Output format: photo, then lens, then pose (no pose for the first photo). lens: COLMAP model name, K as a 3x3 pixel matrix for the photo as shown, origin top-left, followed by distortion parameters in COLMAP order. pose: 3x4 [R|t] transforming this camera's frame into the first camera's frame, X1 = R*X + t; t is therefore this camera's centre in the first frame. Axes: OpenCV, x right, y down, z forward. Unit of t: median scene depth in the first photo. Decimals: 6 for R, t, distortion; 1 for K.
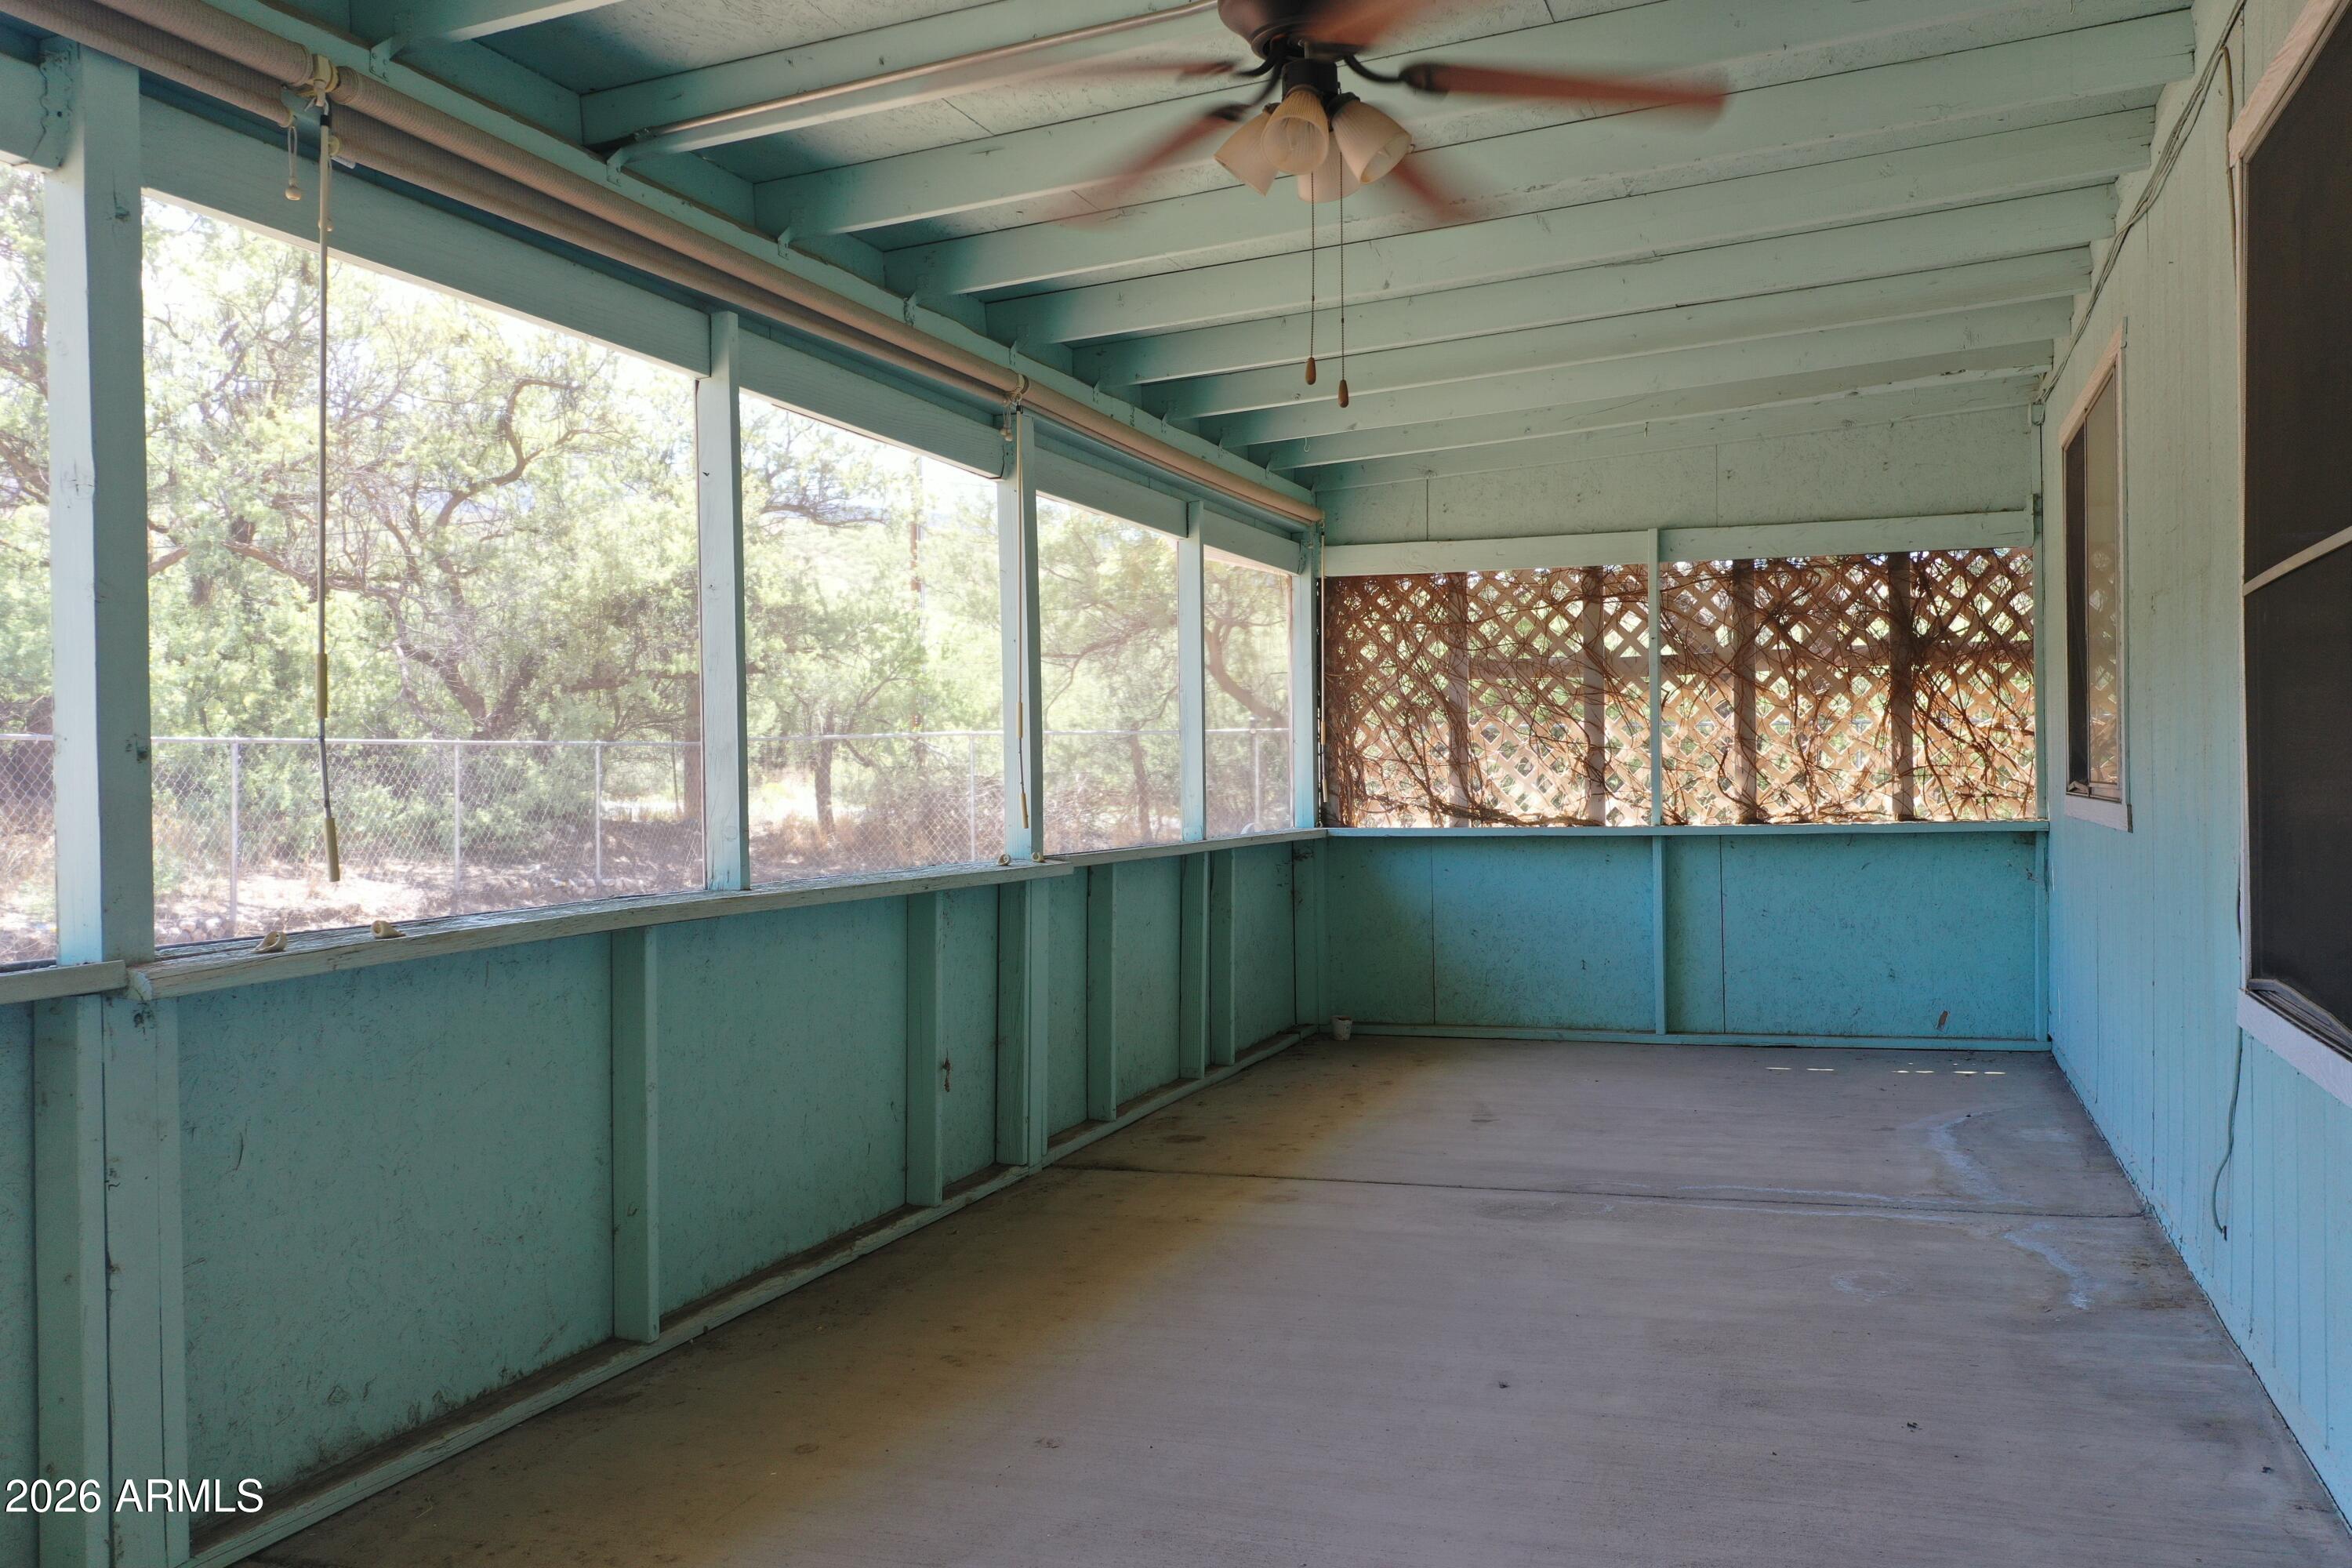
lens RADIAL K [[1853.6, 0, 1170.2], [0, 1853.6, 782.5], [0, 0, 1]] dist [-0.000249, 0.002720]
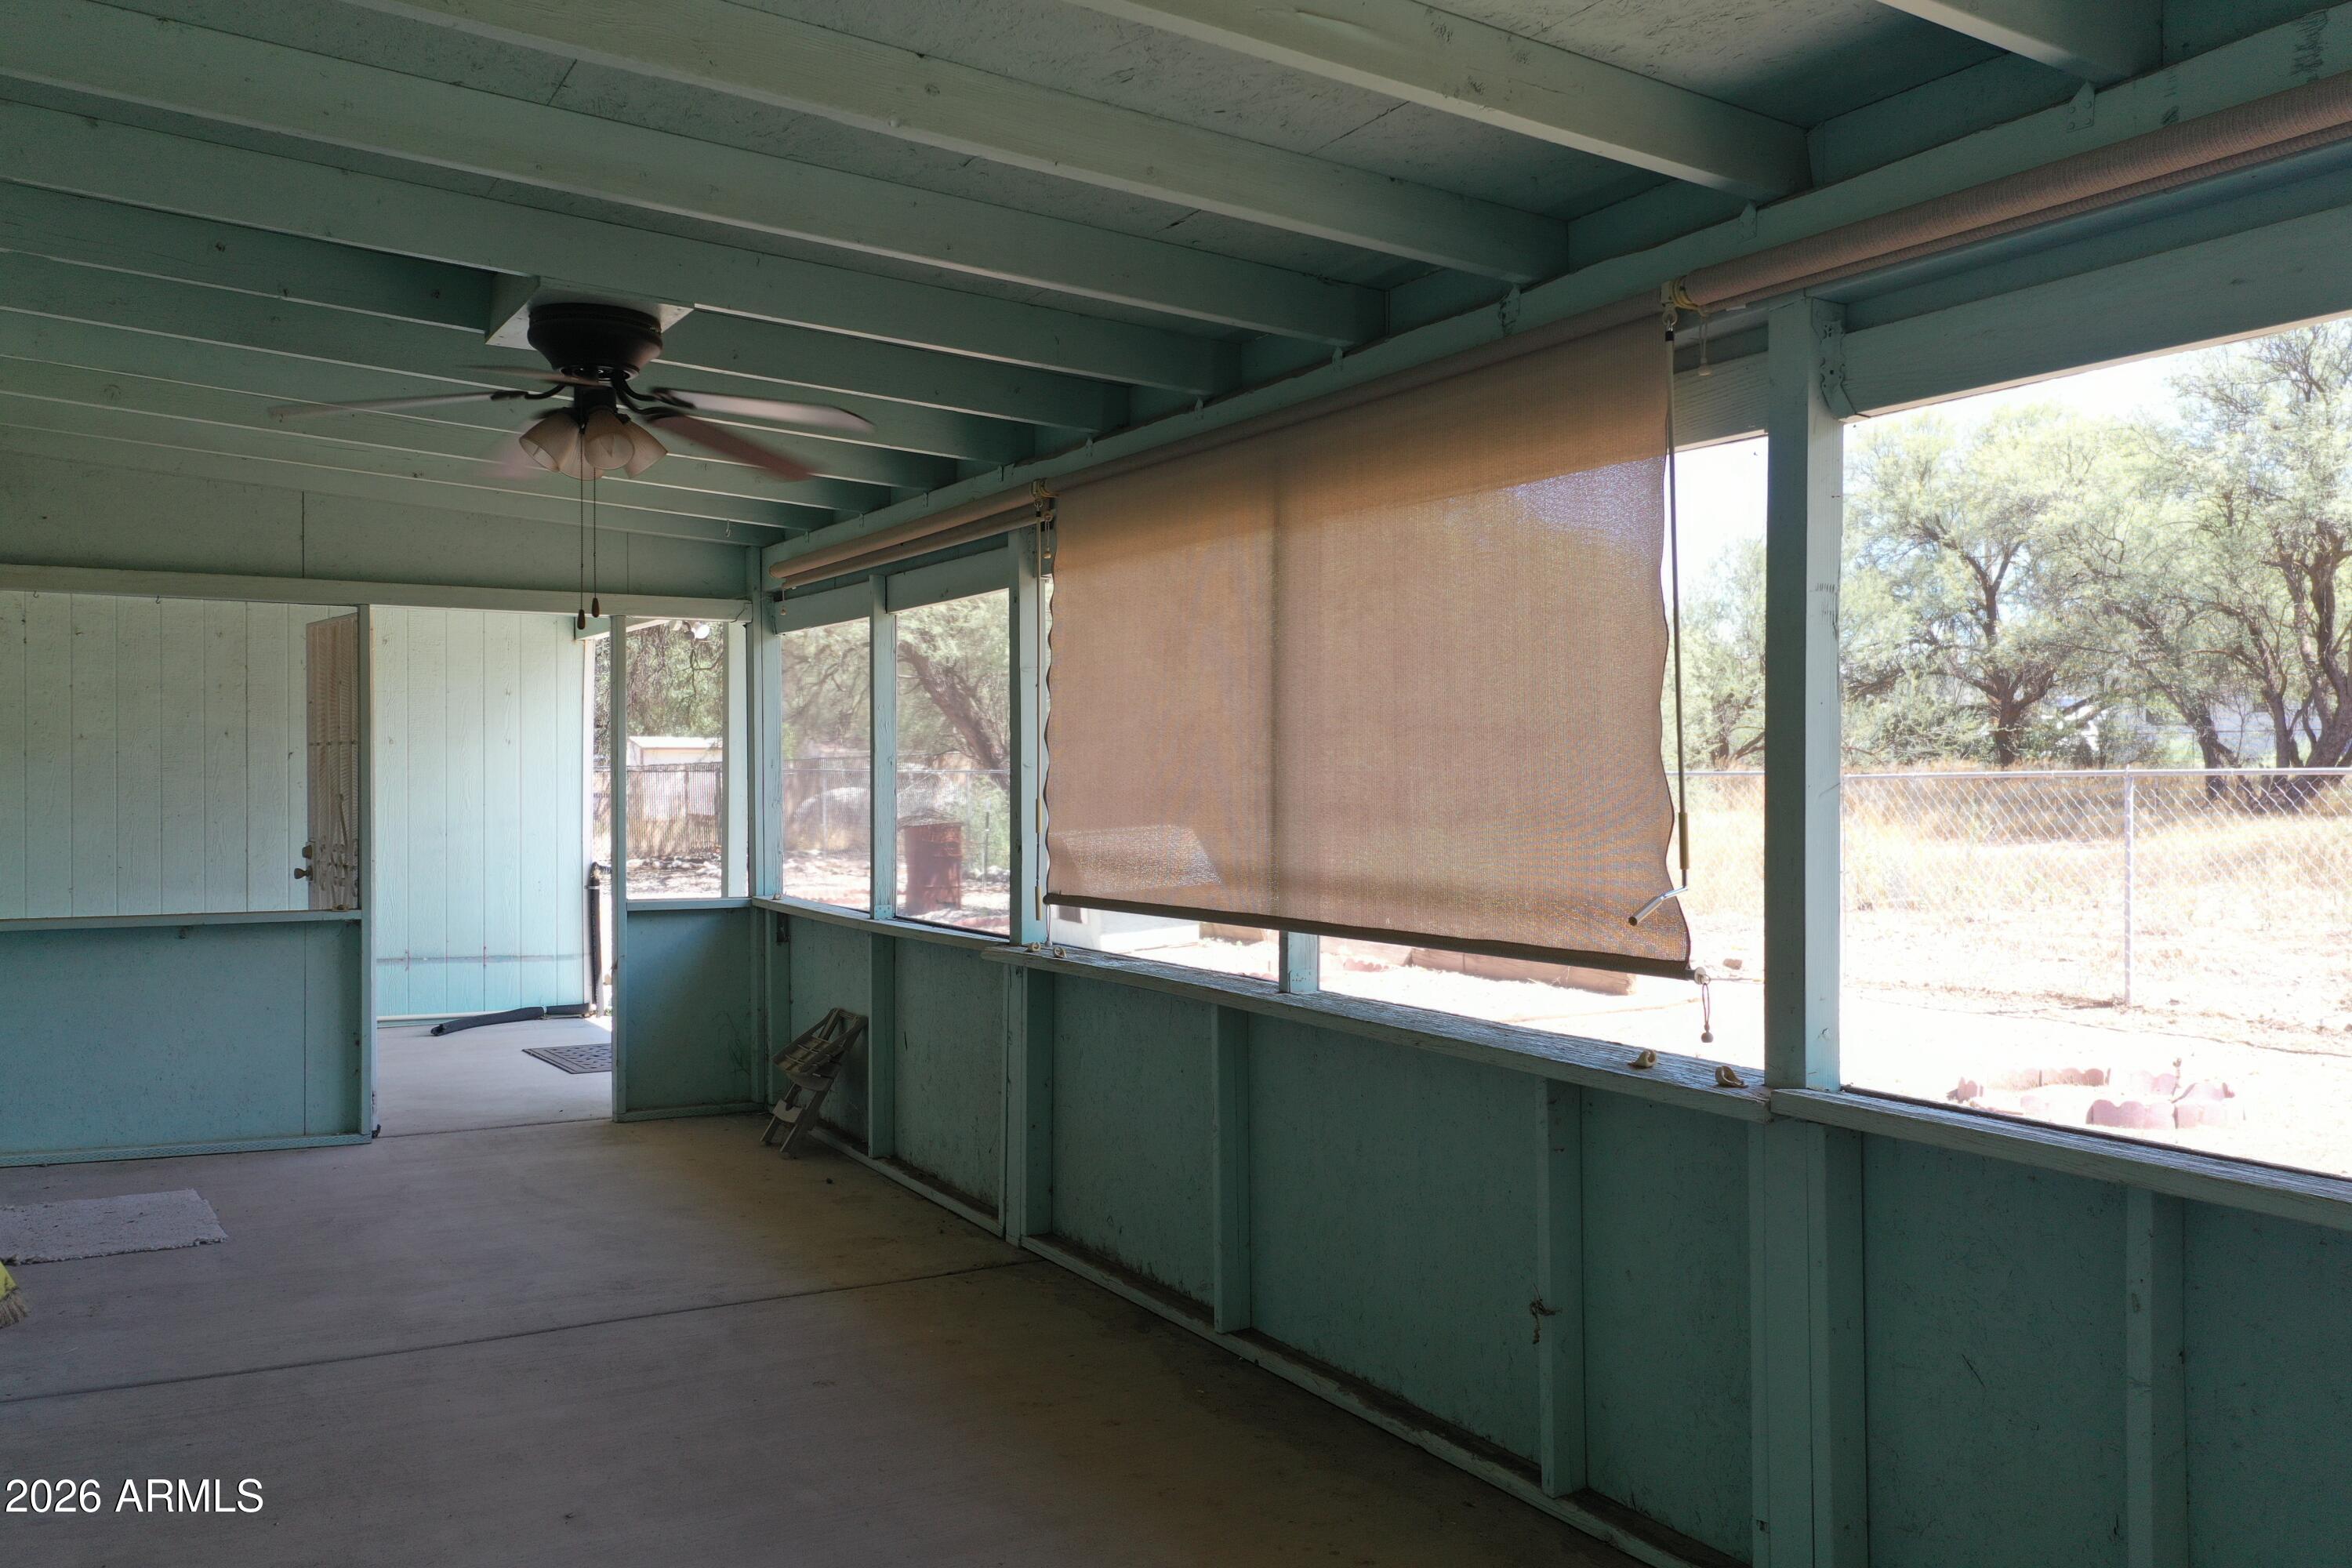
lens RADIAL K [[1853.6, 0, 1170.2], [0, 1853.6, 782.5], [0, 0, 1]] dist [-0.000249, 0.002720]
pose [[-0.635086, 0.020164, -0.772178, 0.718740], [0.010389, 0.999792, 0.017563, -0.095481], [0.772371, 0.003131, -0.635163, 1.807463]]
